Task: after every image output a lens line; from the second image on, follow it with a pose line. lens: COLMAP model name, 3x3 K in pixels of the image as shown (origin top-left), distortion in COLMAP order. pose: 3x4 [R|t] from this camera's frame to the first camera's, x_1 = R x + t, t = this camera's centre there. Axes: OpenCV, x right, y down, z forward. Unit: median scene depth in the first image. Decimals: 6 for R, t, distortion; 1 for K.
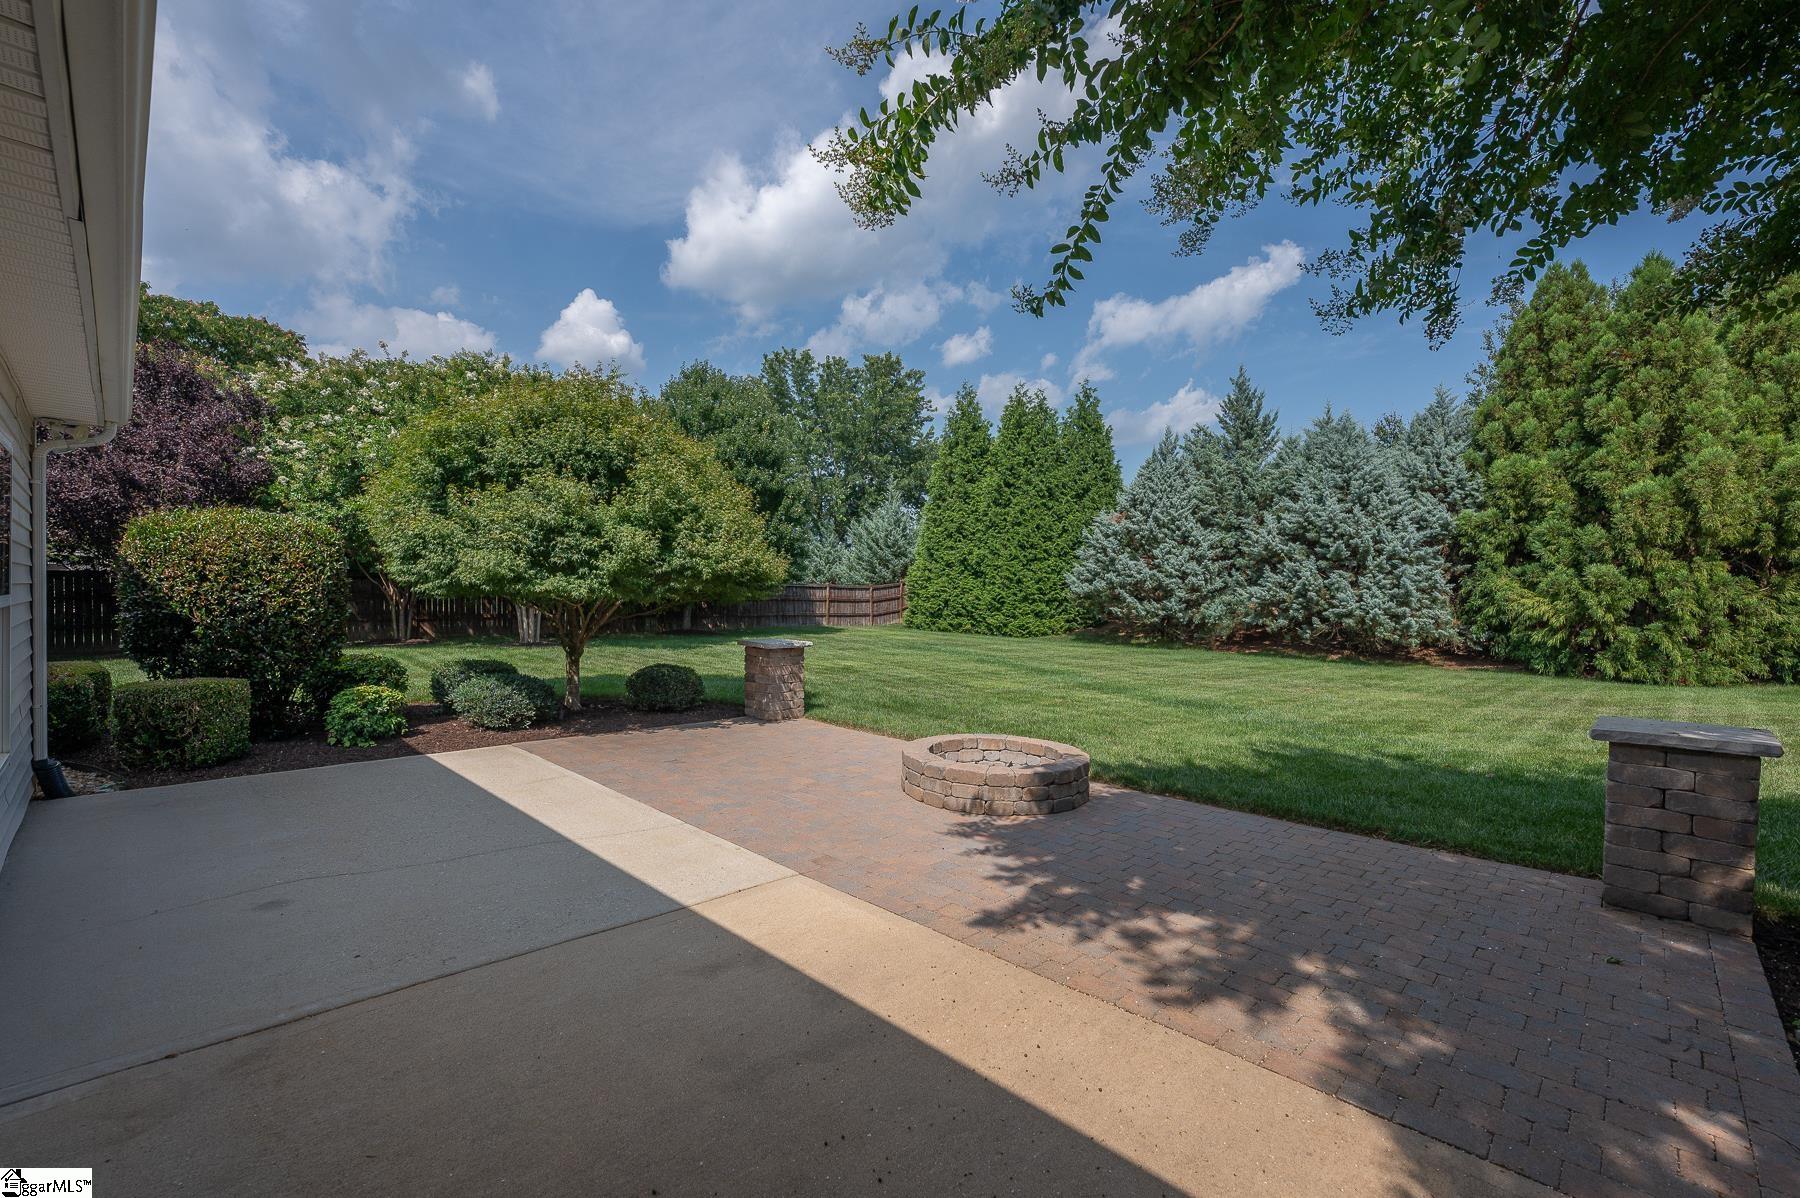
lens RADIAL K [[773.1, 0, 897.7], [0, 773.1, 605.3], [0, 0, 1]] dist [-0.002217, -0.000575]
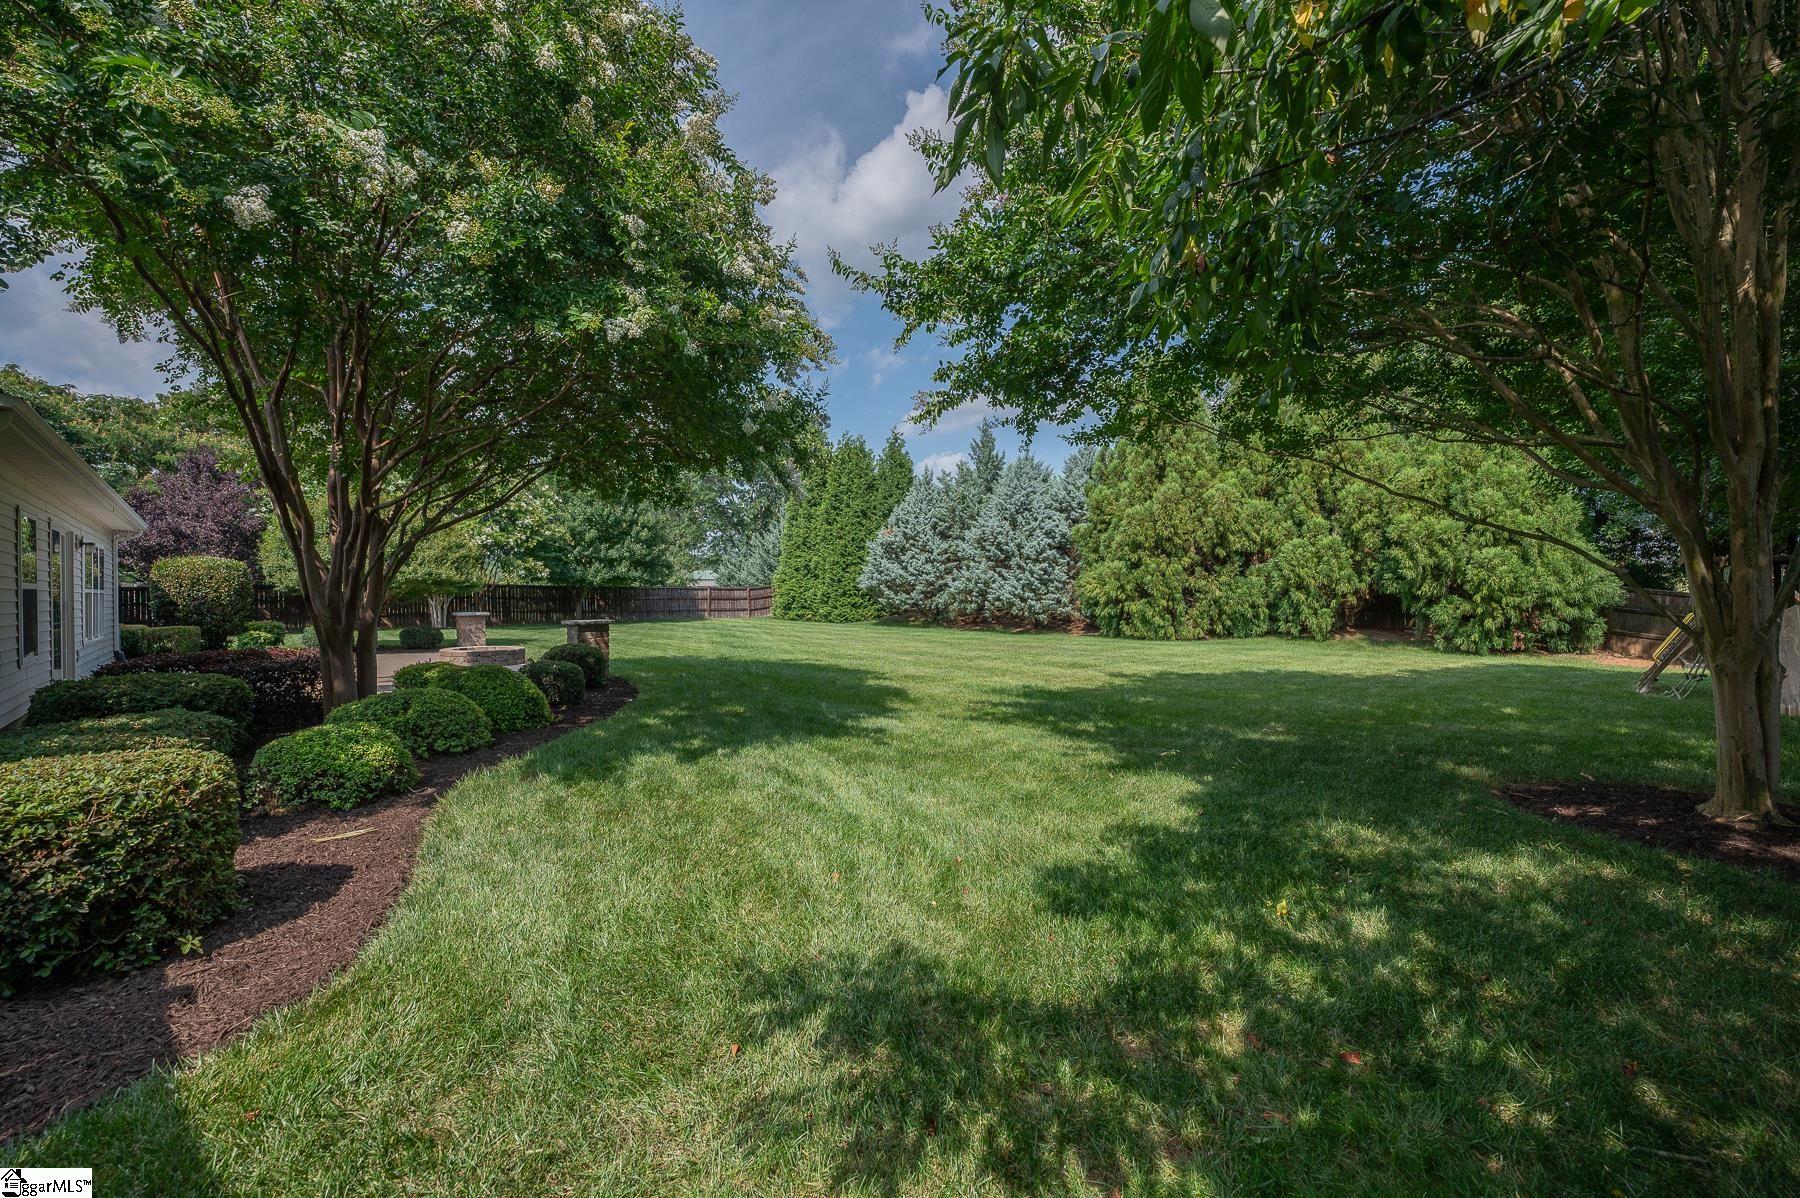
lens RADIAL K [[739.6, 0, 900.0], [0, 739.6, 599.0], [0, 0, 1]] dist [-0.006660, -0.000110]
pose [[0.998902, -0.020754, -0.041991, 0.382504], [0.020281, 0.999726, -0.011647, 0.020588], [0.042221, 0.010782, 0.999050, -0.320801]]
